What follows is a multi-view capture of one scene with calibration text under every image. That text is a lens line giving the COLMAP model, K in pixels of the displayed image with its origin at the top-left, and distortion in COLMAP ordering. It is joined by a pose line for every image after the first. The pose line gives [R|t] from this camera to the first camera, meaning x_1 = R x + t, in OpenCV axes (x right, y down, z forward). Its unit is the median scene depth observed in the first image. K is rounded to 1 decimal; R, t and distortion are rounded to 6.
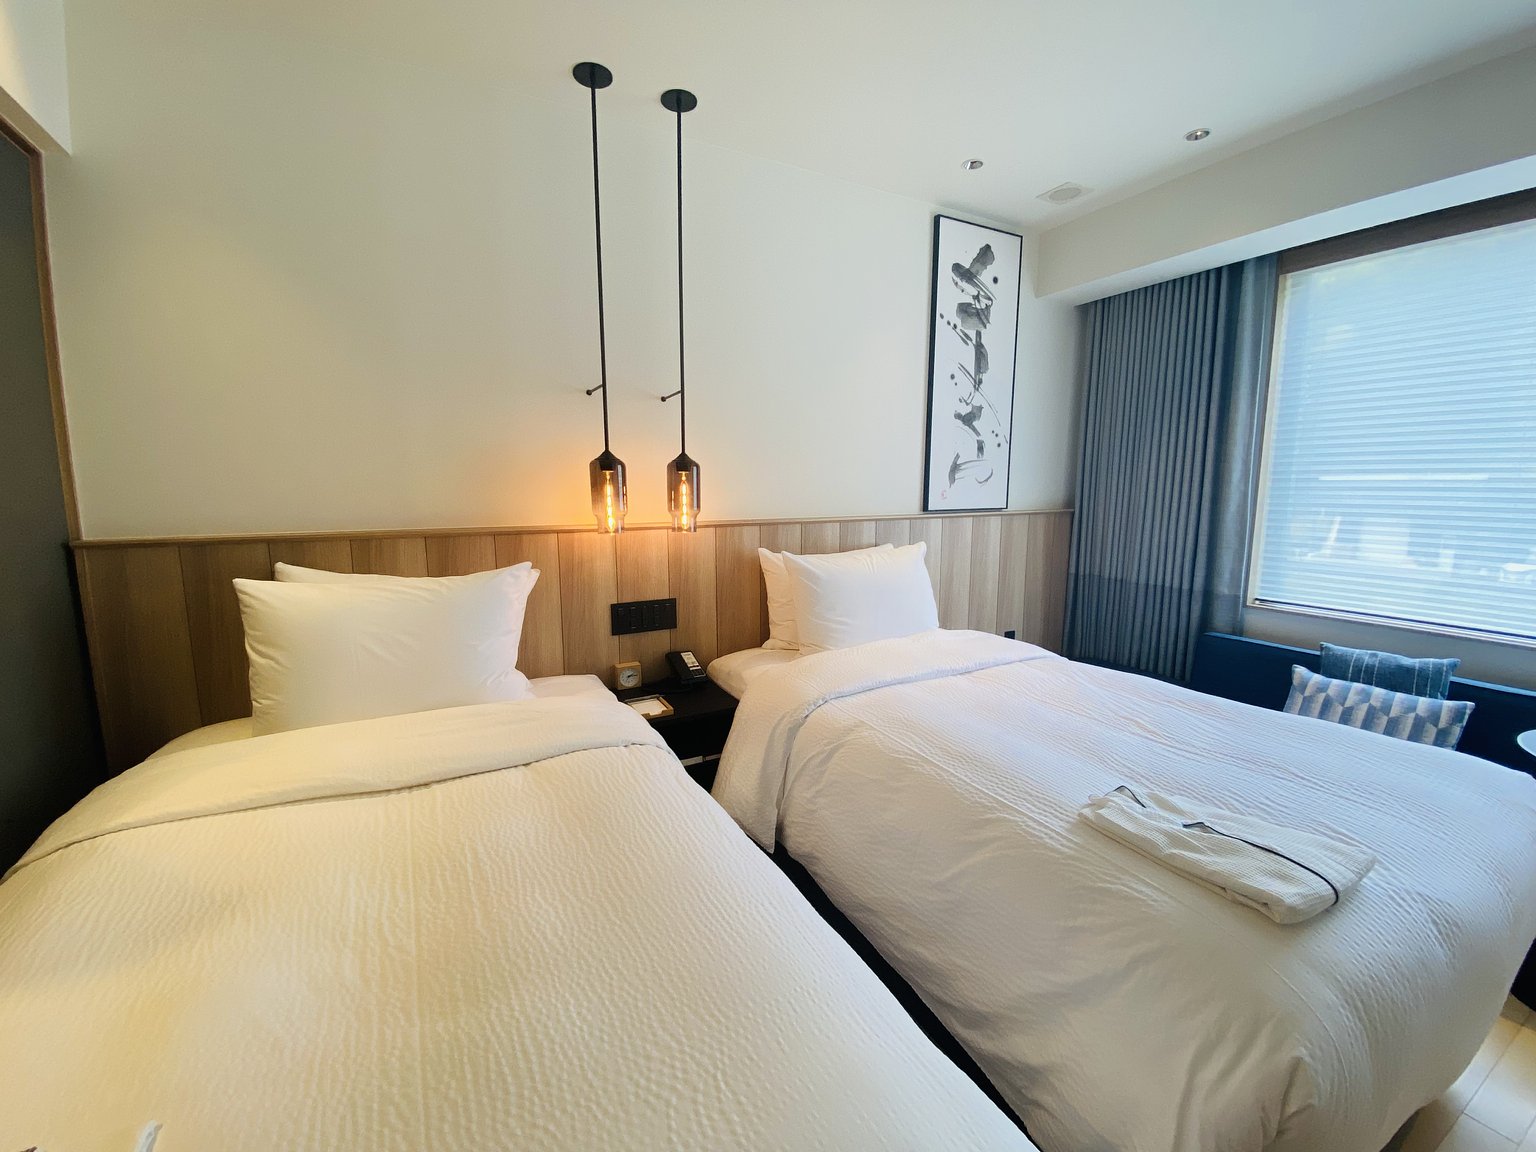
lens RADIAL K [[621.6, 0, 740.1], [0, 621.6, 588.0], [0, 0, 1]] dist [0.001291, -0.012178]
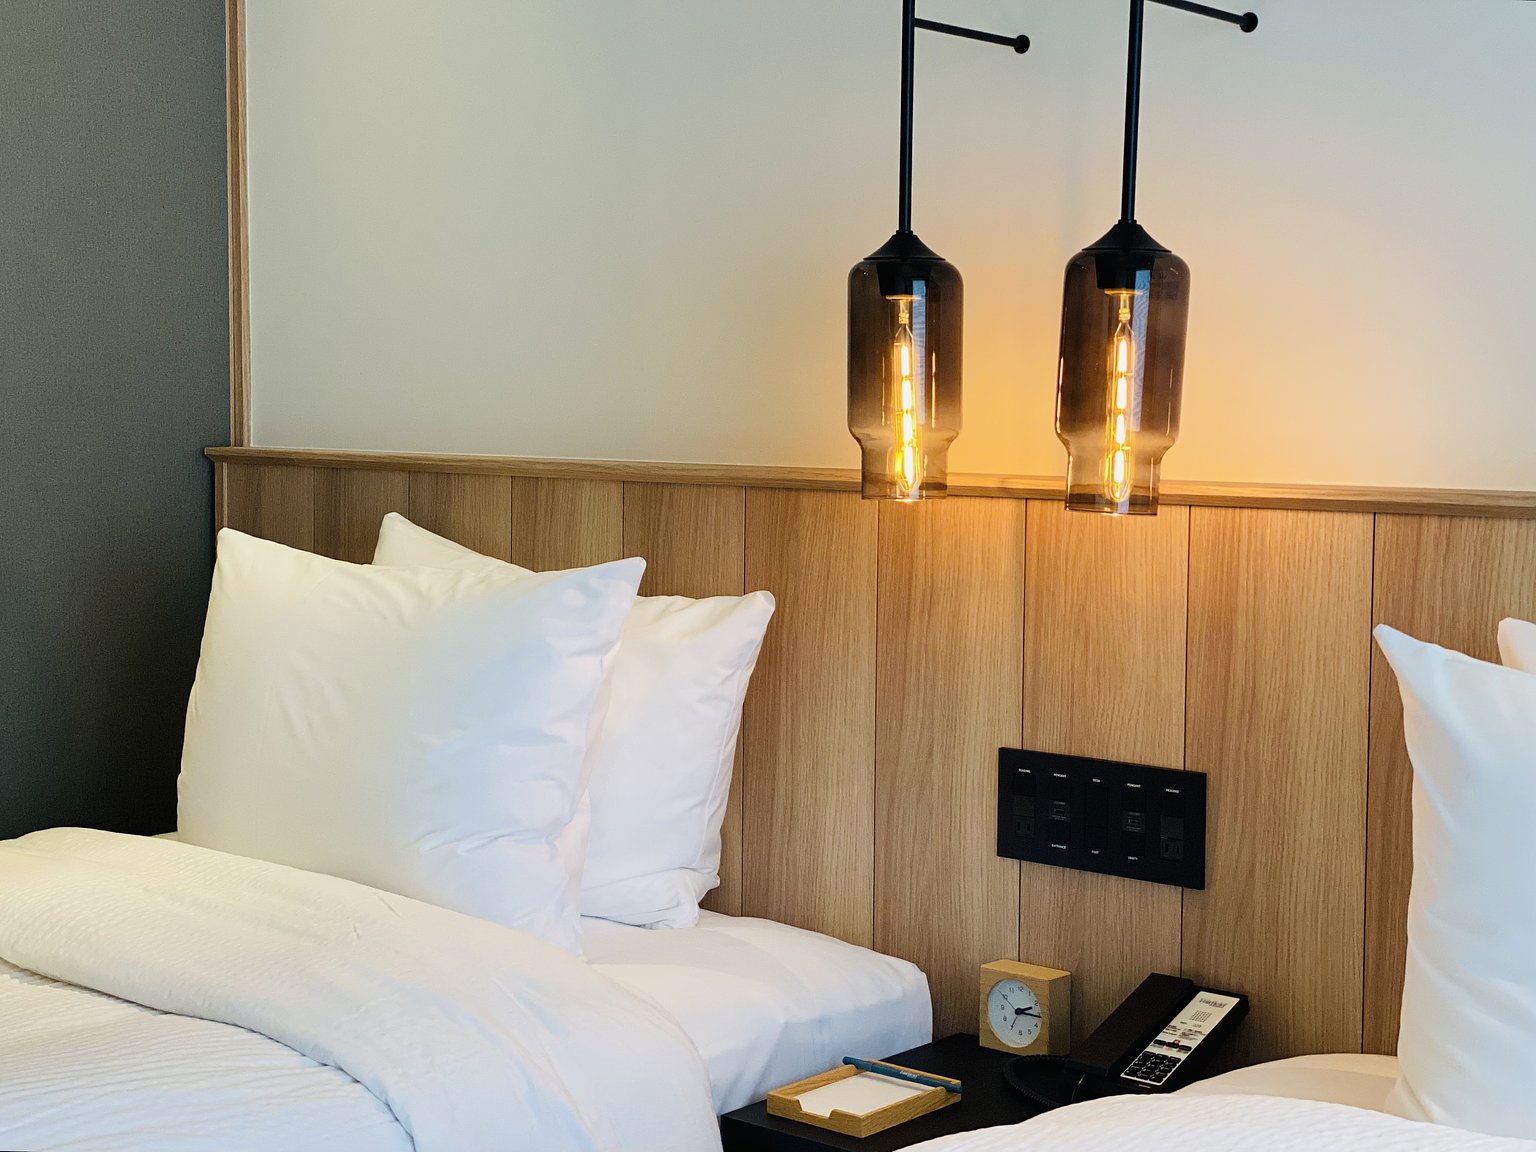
lens RADIAL K [[2335.1, 0, 768.0], [0, 2335.1, 576.0], [0, 0, 1]] dist [0.155910, -0.076846]
pose [[0.378879, 0.079882, -0.921992, 0.644925], [-0.157975, 0.987228, 0.020616, -0.049890], [0.911863, 0.137840, 0.386660, 0.386771]]
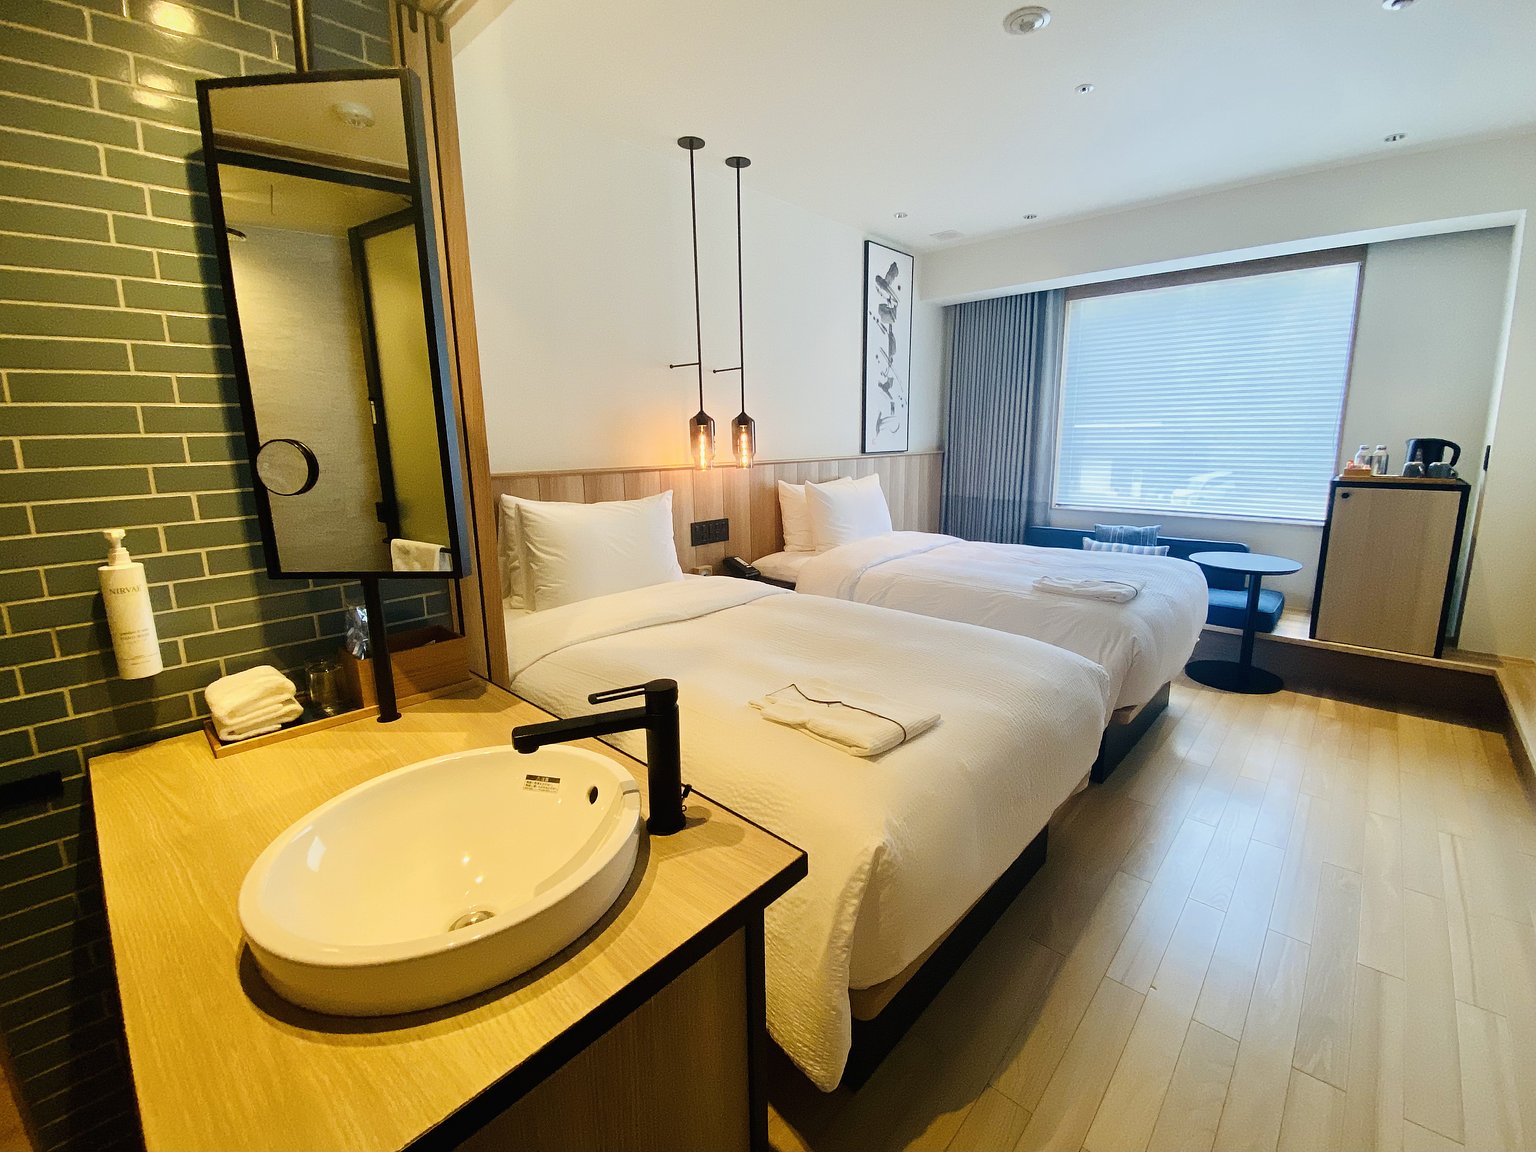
lens RADIAL K [[641.8, 0, 768.0], [0, 641.8, 576.0], [0, 0, 1]] dist [0.015871, 0.000012]
pose [[0.939841, -0.080441, 0.332005, -0.444906], [0.064393, 0.996174, 0.059077, 0.058219], [-0.335488, -0.034144, 0.941426, -0.332796]]
